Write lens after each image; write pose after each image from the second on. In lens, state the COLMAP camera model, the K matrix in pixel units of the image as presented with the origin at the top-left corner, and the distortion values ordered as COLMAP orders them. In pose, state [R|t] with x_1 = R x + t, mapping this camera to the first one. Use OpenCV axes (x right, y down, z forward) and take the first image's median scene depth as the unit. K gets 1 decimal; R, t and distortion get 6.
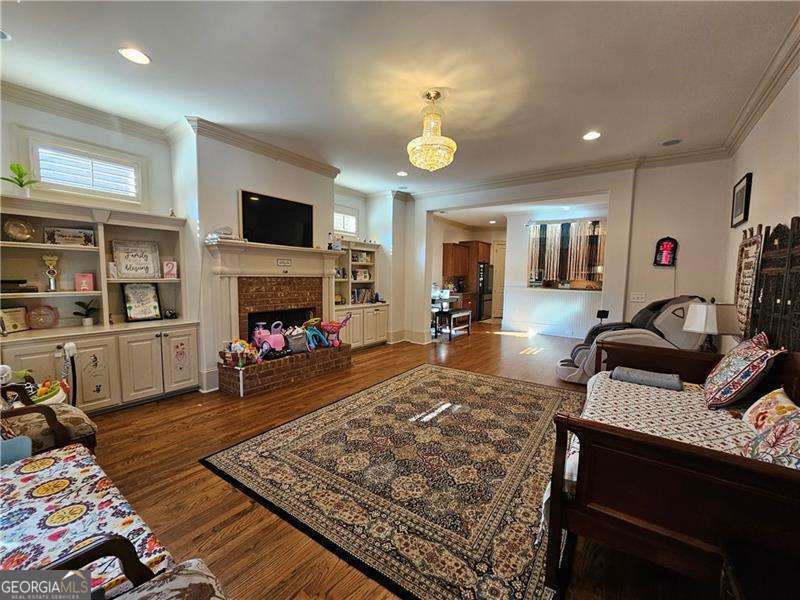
lens RADIAL K [[327.9, 0, 401.9], [0, 327.9, 298.8], [0, 0, 1]] dist [-0.005292, 0.001123]
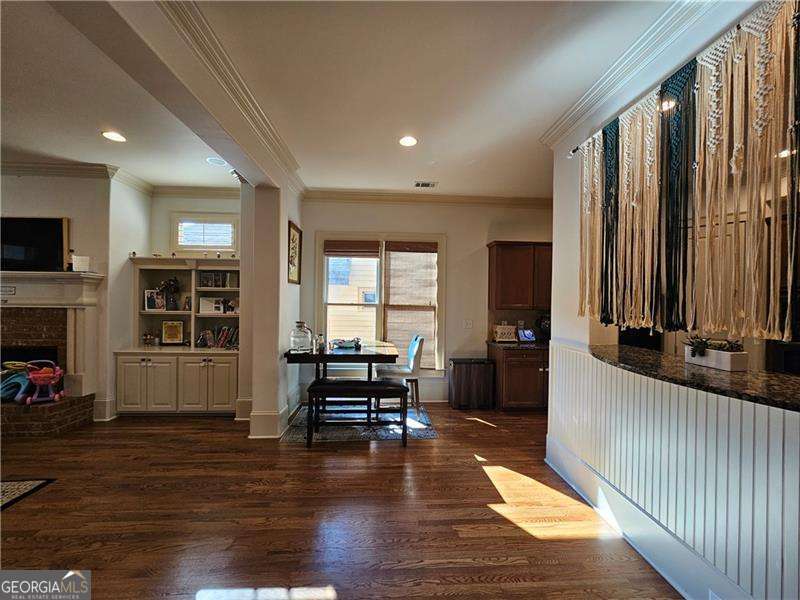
lens RADIAL K [[327.9, 0, 398.3], [0, 327.9, 299.5], [0, 0, 1]] dist [-0.005292, 0.001123]
pose [[0.629559, -0.025788, -0.776525, 0.916430], [-0.057124, 0.995208, -0.079363, -0.074735], [0.774850, 0.094322, 0.625068, 1.213184]]
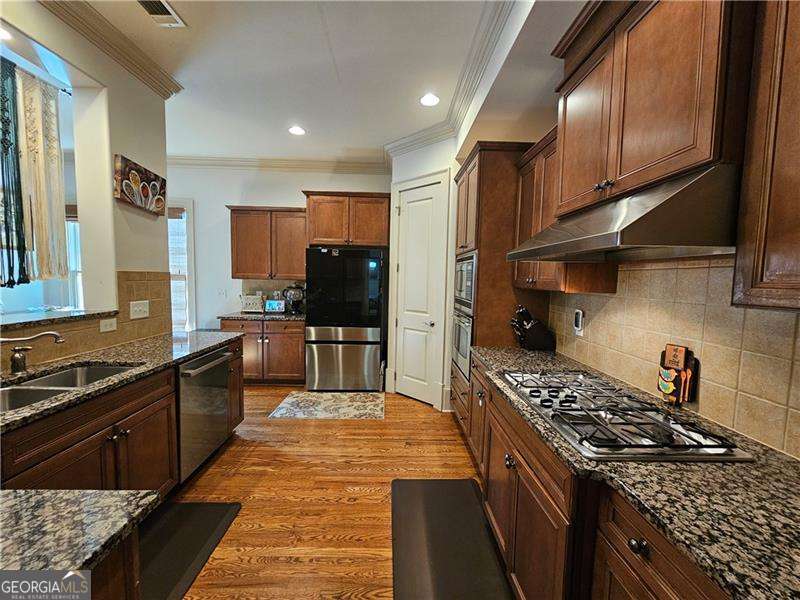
lens RADIAL K [[327.9, 0, 396.5], [0, 327.9, 305.1], [0, 0, 1]] dist [-0.005292, 0.001123]
pose [[0.603027, 0.044570, -0.796475, 1.408910], [-0.068305, 0.997656, 0.004113, -0.101090], [0.794791, 0.051923, 0.604658, 1.905006]]
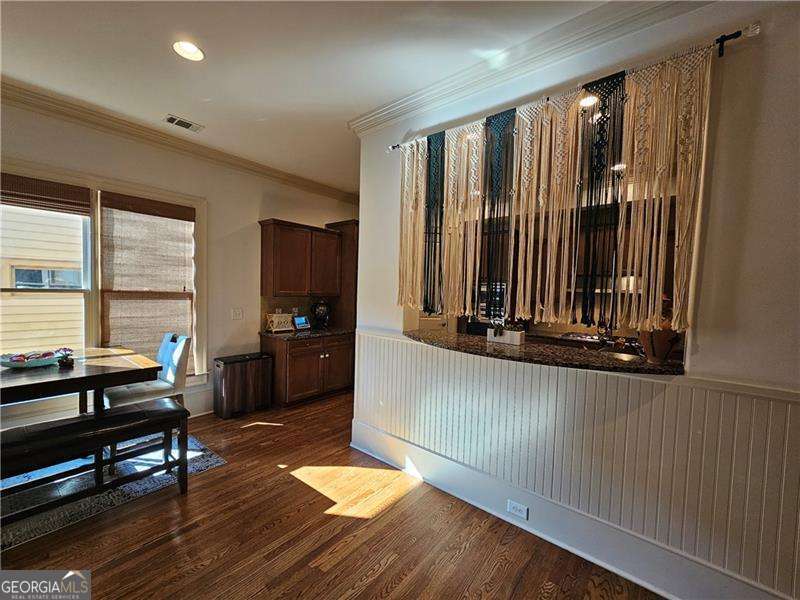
lens RADIAL K [[327.9, 0, 405.1], [0, 327.9, 302.6], [0, 0, 1]] dist [-0.005292, 0.001123]
pose [[0.998205, 0.000068, -0.059883, 0.729738], [-0.002497, 0.999177, -0.040486, -0.089625], [0.059831, 0.040563, 0.997384, 1.202760]]
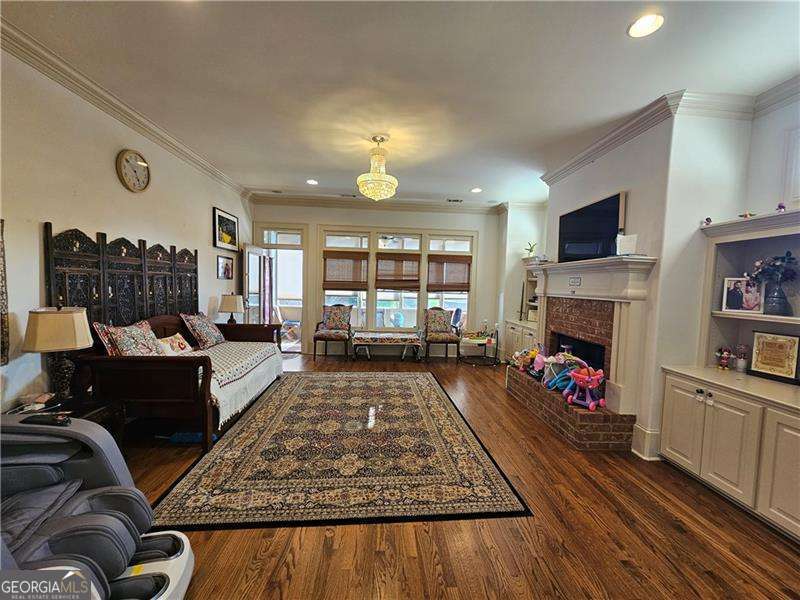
lens RADIAL K [[327.9, 0, 401.5], [0, 327.9, 303.5], [0, 0, 1]] dist [-0.005292, 0.001123]
pose [[-0.772358, -0.014460, -0.635023, 0.511014], [-0.101212, 0.989769, 0.100562, -0.091168], [0.627072, 0.141942, -0.765920, 1.330552]]
